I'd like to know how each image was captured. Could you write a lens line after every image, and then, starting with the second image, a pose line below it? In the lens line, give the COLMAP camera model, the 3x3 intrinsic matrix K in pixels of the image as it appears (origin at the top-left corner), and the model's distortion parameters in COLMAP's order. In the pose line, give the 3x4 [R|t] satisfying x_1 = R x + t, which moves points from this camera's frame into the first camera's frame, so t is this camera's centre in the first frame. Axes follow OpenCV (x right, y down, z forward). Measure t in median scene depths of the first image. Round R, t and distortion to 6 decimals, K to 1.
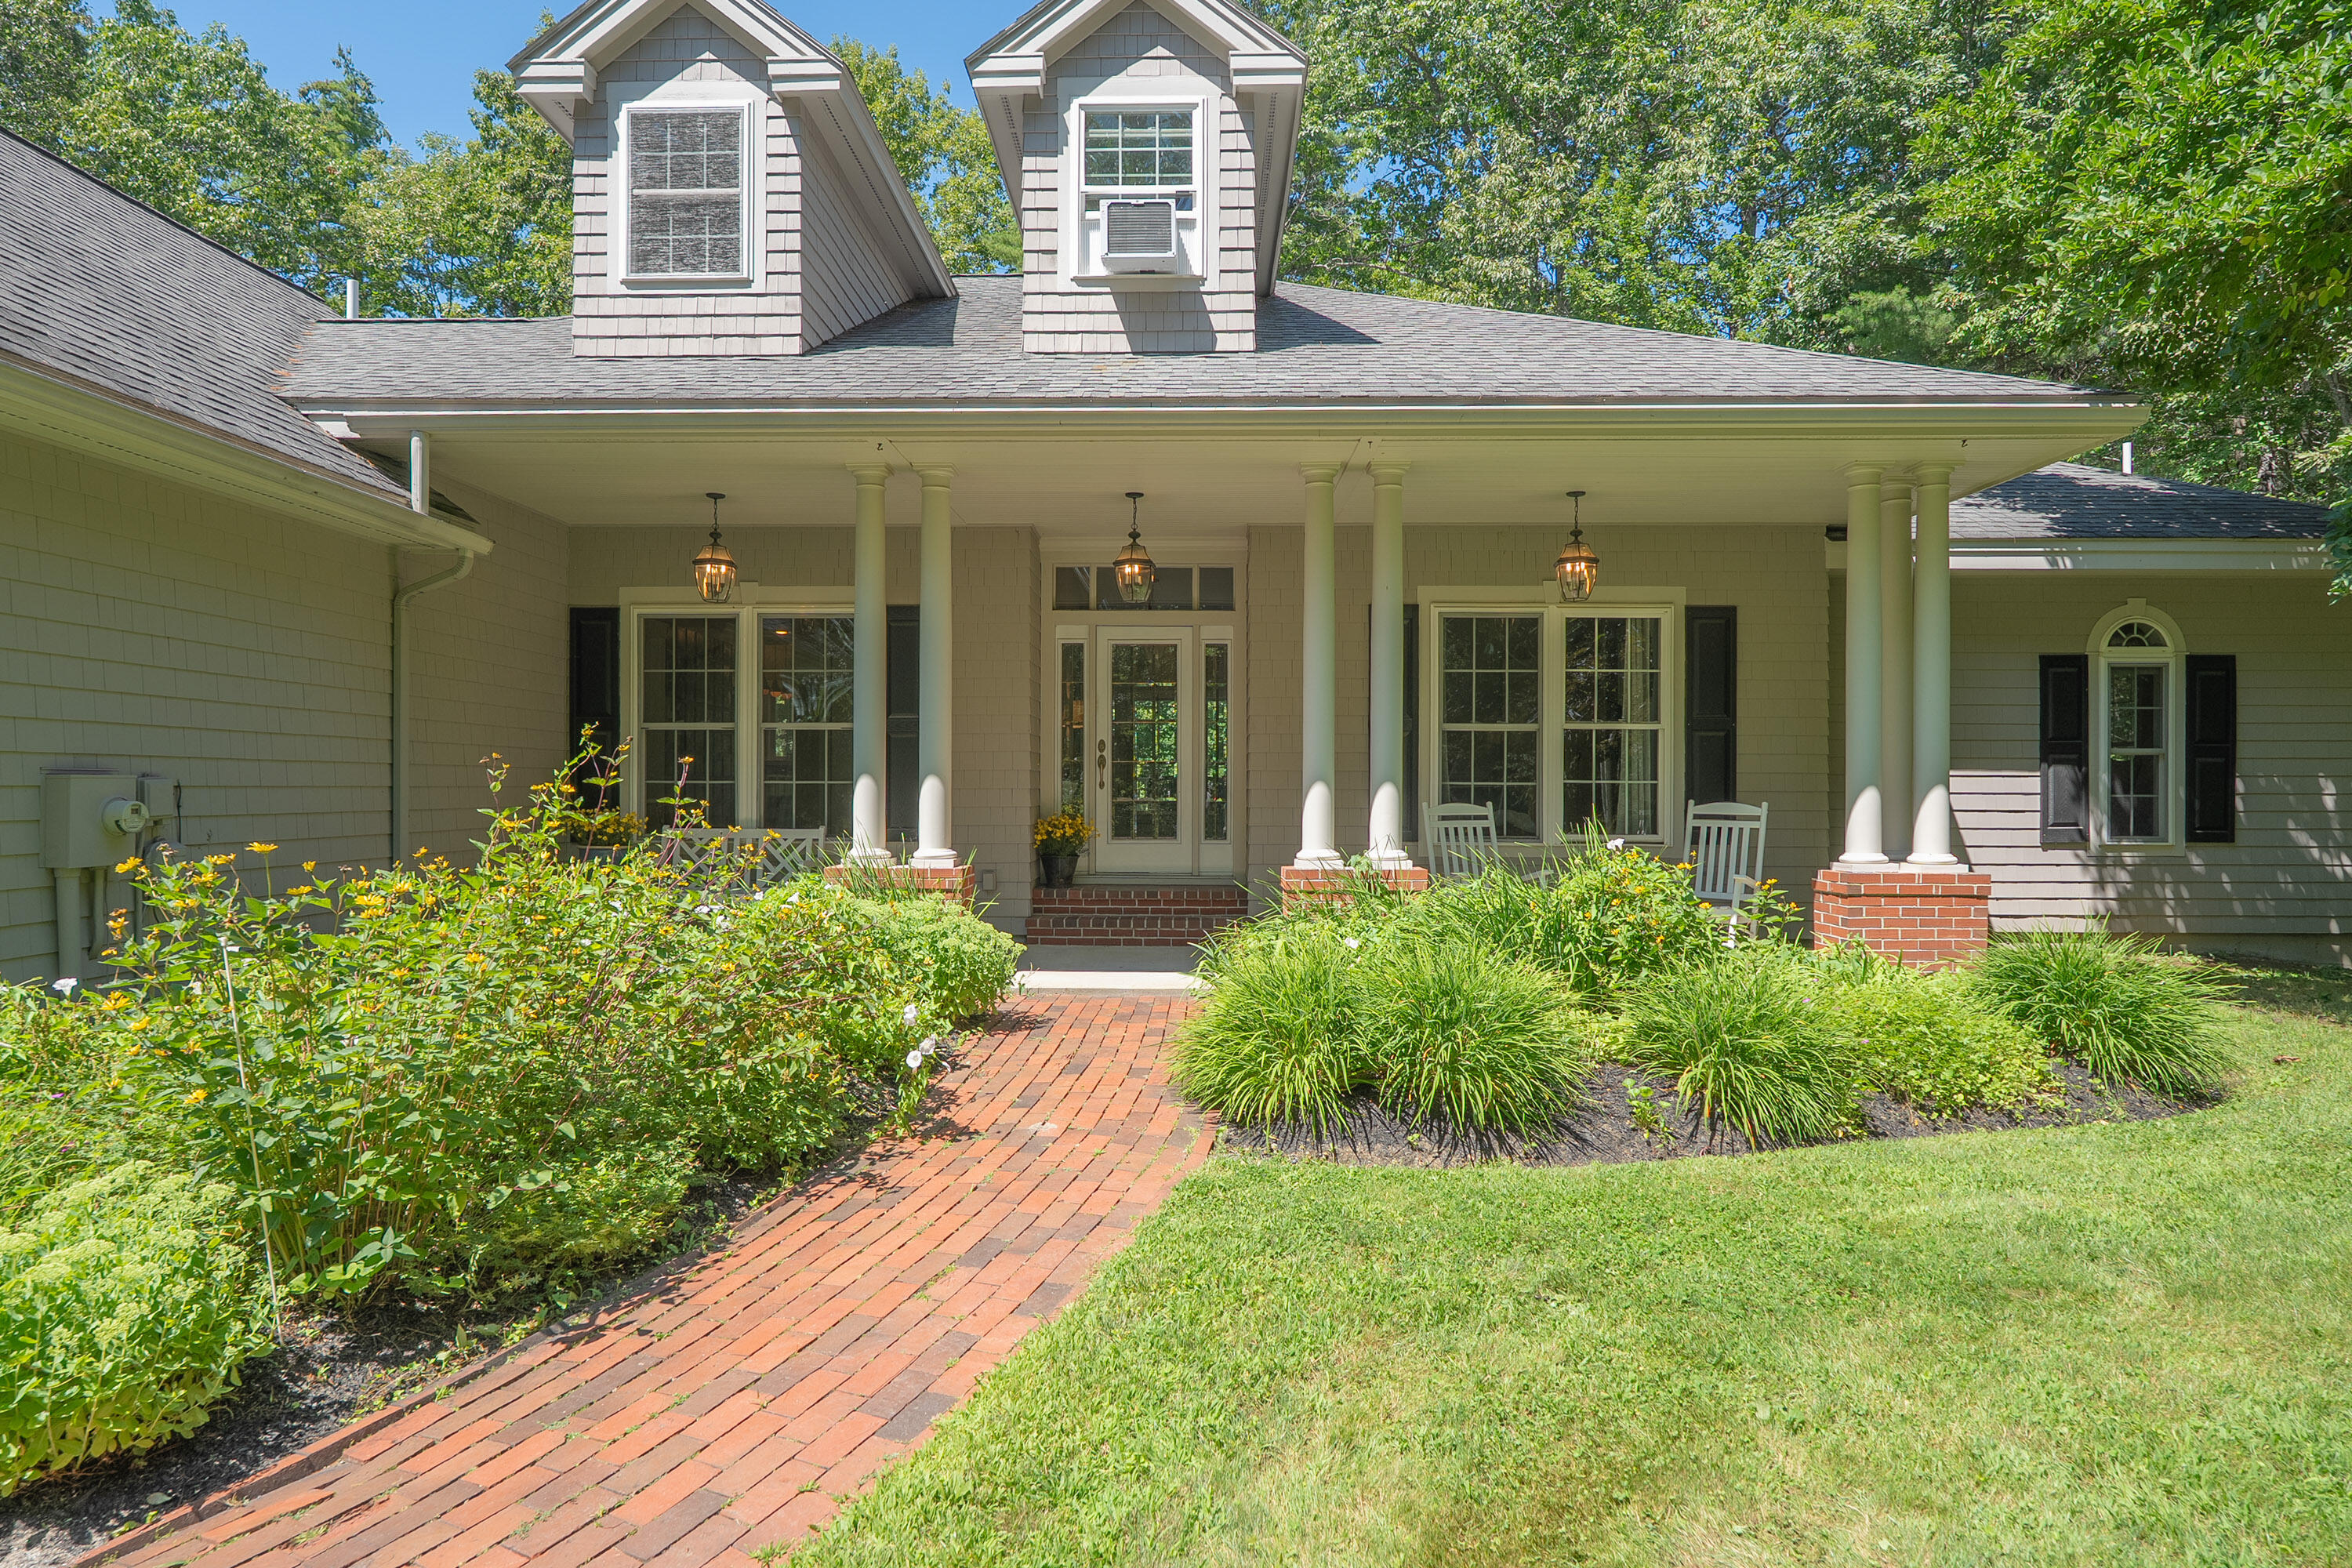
lens RADIAL K [[1259.3, 0, 1186.7], [0, 1259.3, 788.1], [0, 0, 1]] dist [-0.004146, 0.000223]
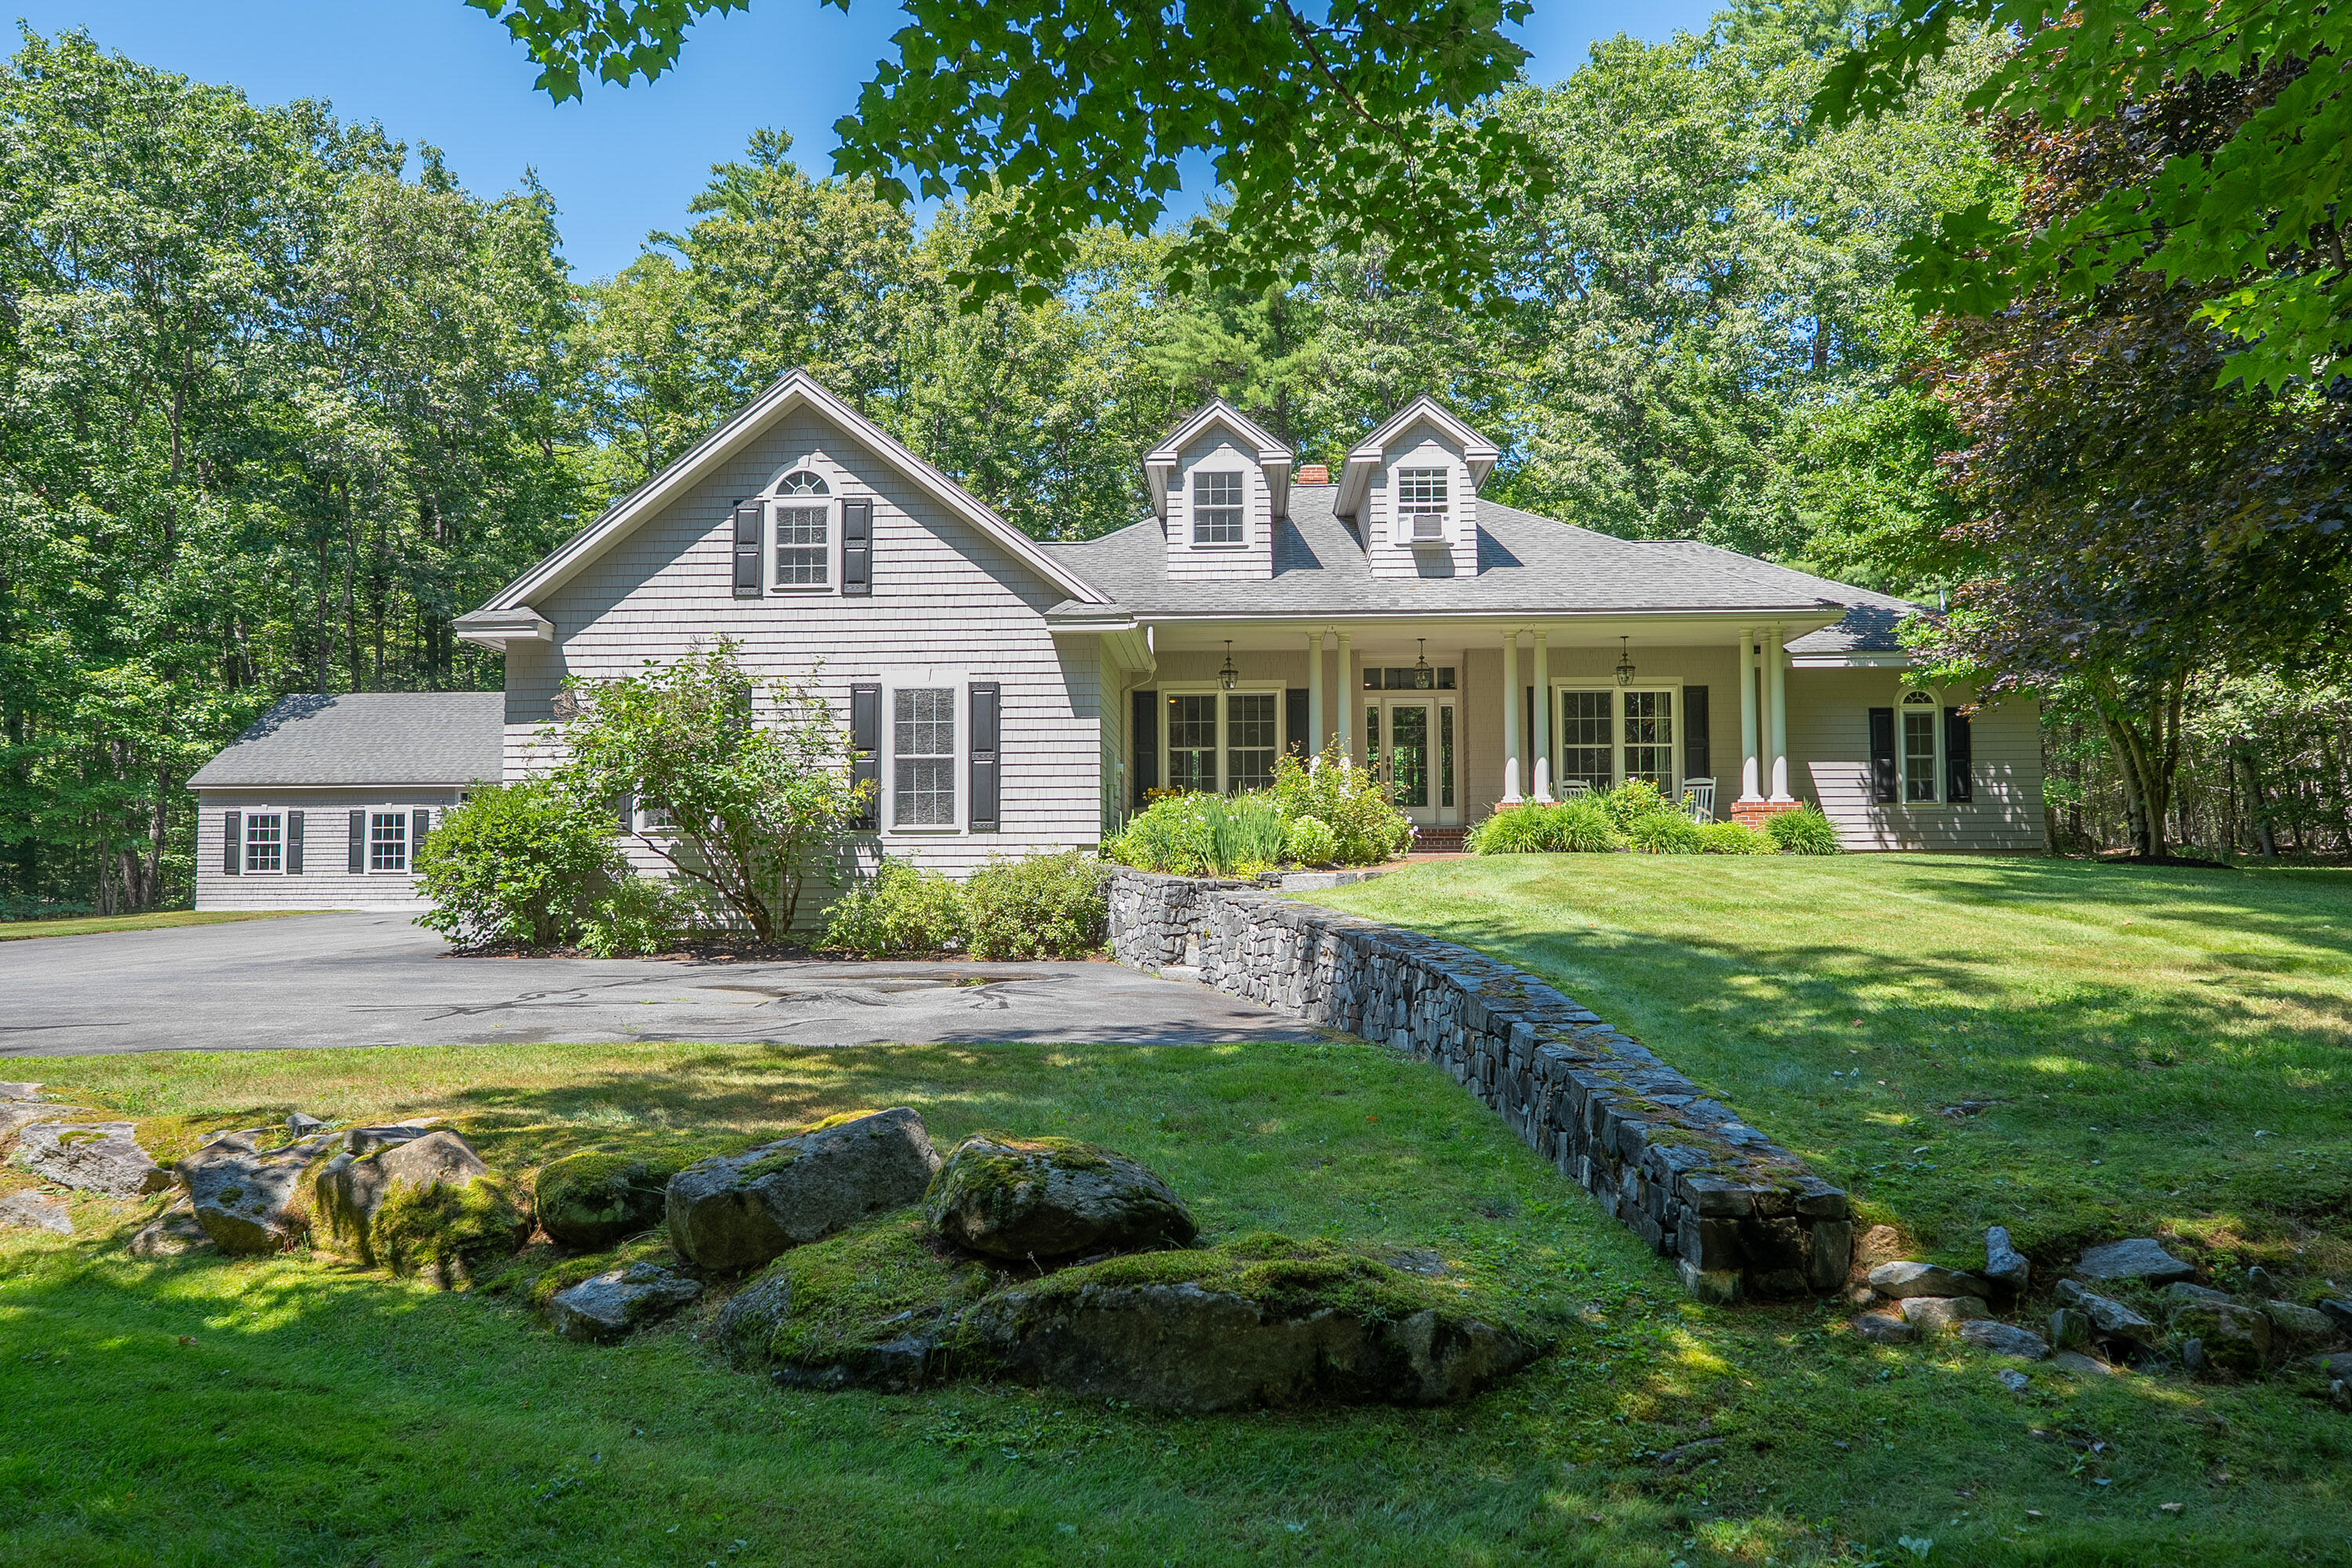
lens RADIAL K [[1592.1, 0, 1175.9], [0, 1592.1, 792.0], [0, 0, 1]] dist [-0.010386, -0.000754]
pose [[0.999629, -0.007495, -0.026184, -0.400787], [0.006026, 0.998427, -0.055743, 0.185096], [0.026561, 0.055565, 0.998102, -1.770451]]
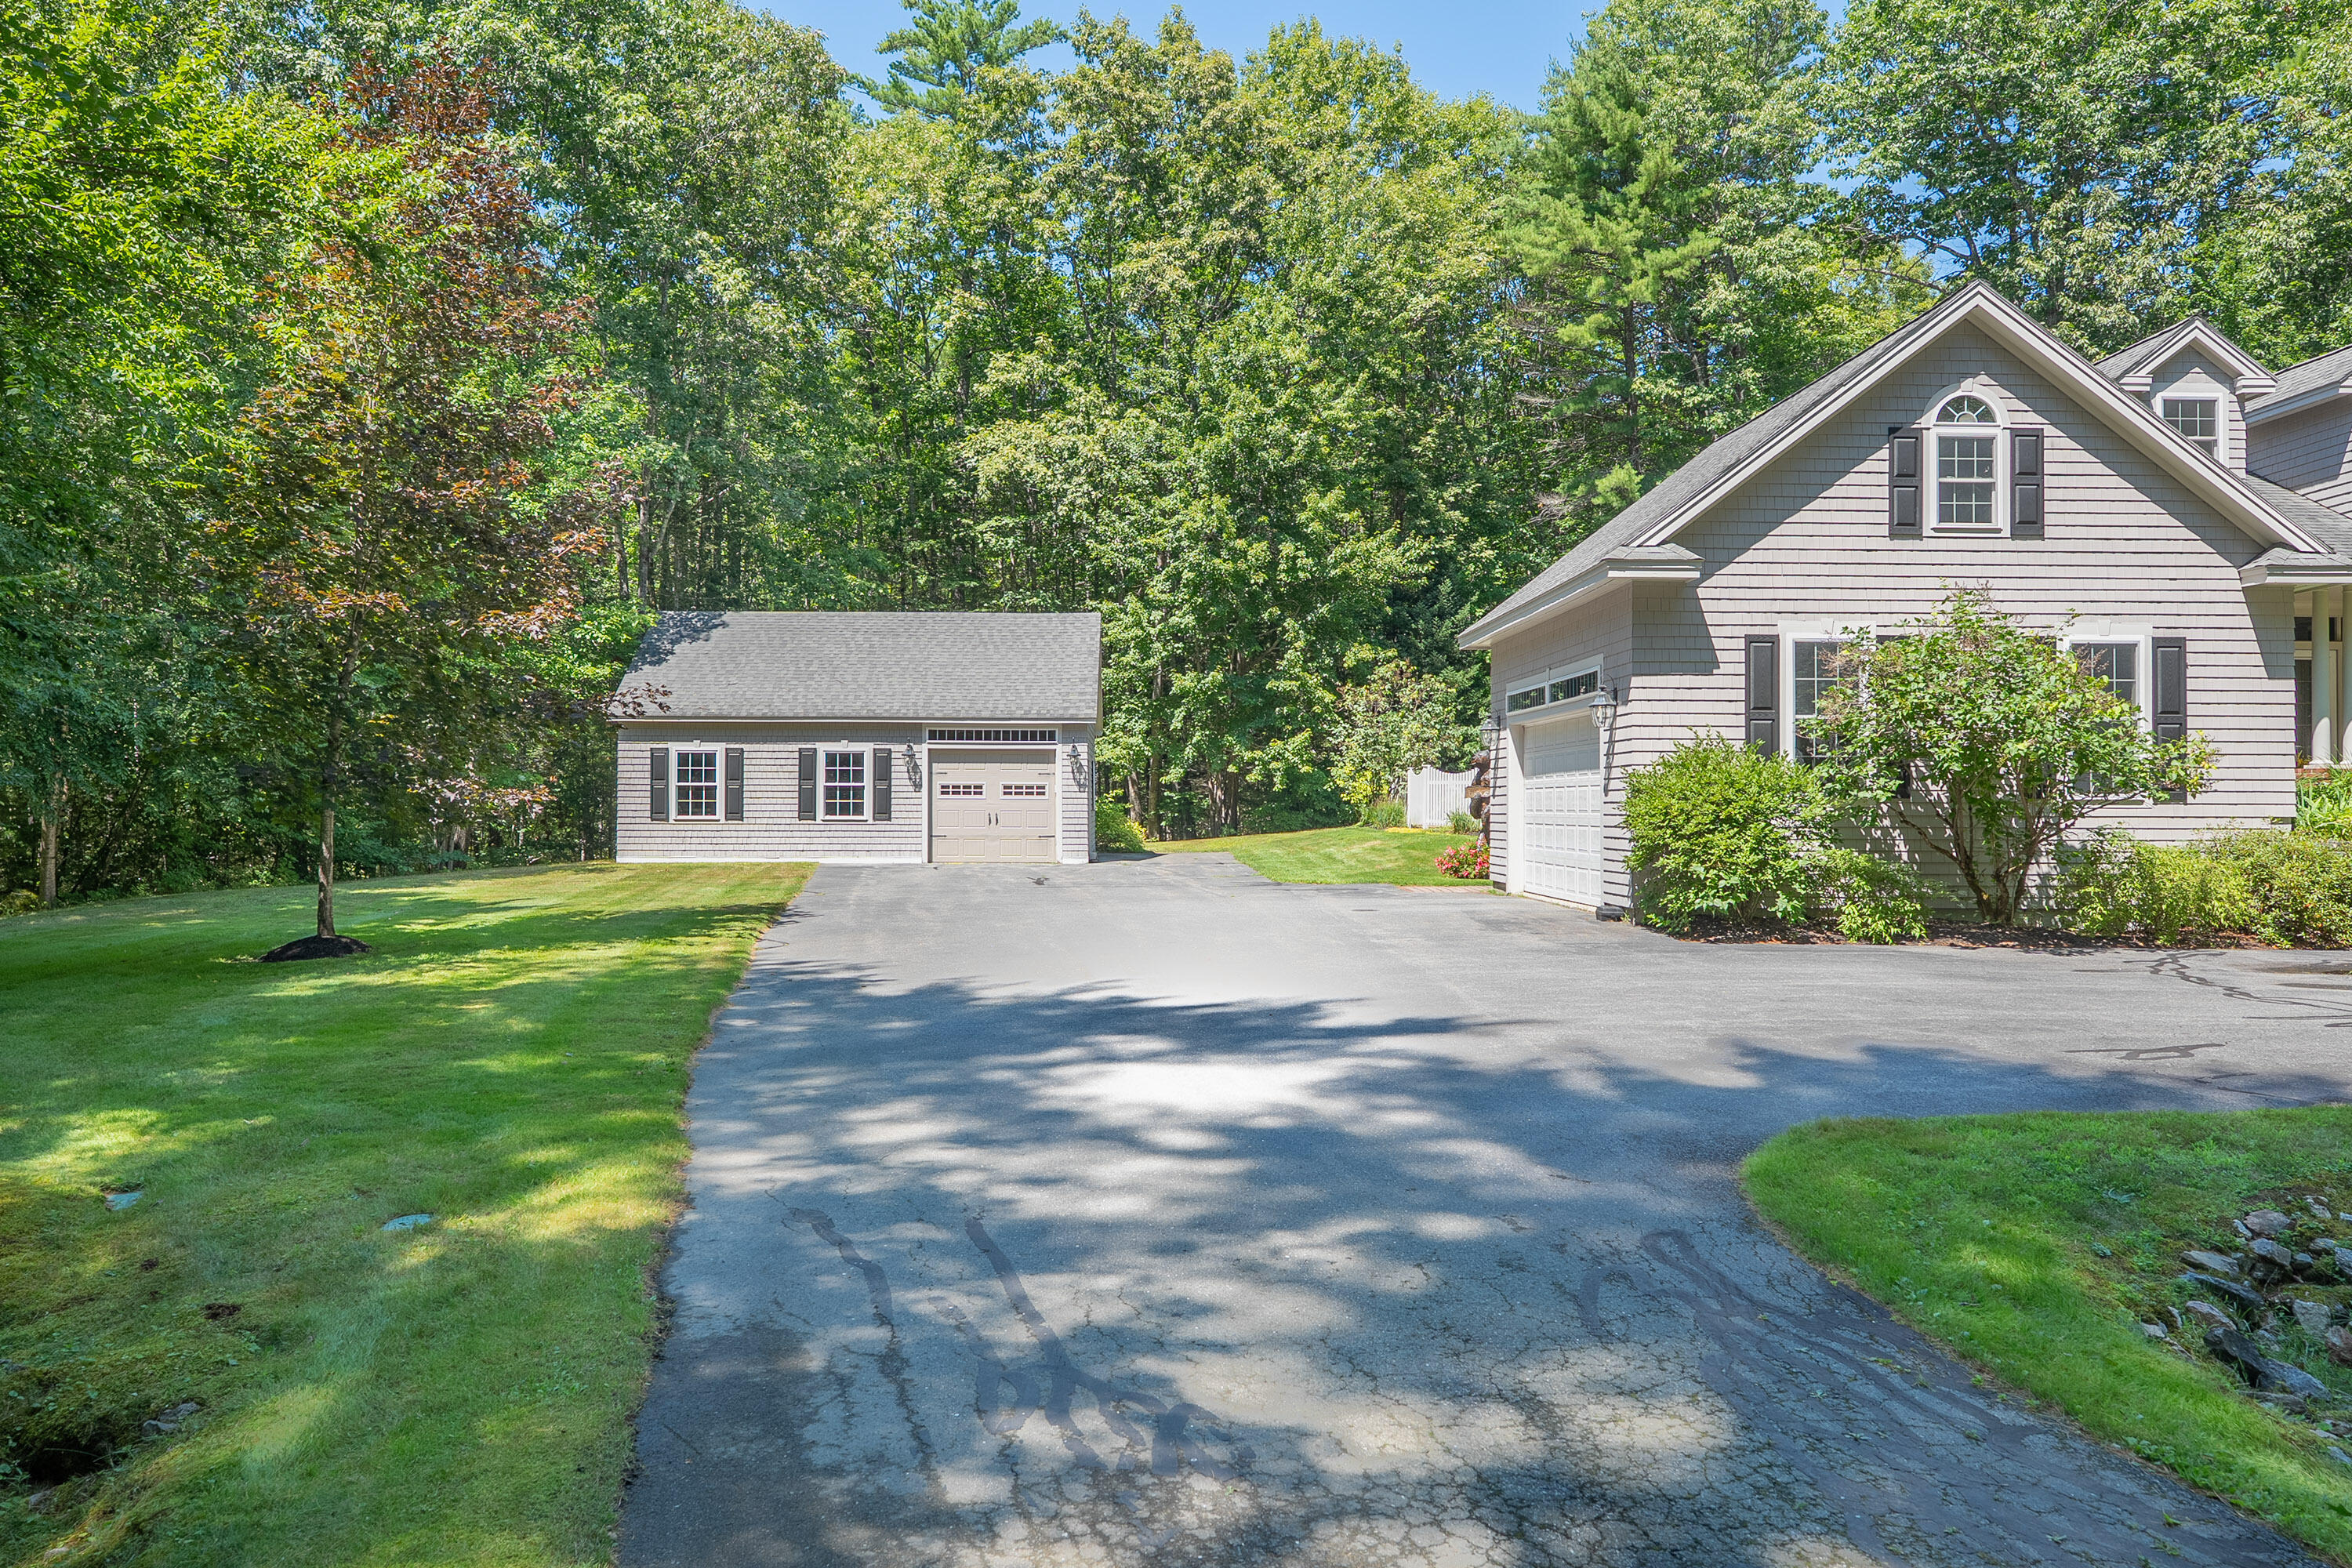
lens RADIAL K [[1765.9, 0, 1155.4], [0, 1765.9, 780.6], [0, 0, 1]] dist [0.004679, -0.011080]
pose [[0.999205, 0.003384, 0.039723, -2.149891], [-0.002660, 0.999830, -0.018262, 0.129679], [-0.039778, 0.018142, 0.999044, -1.739112]]
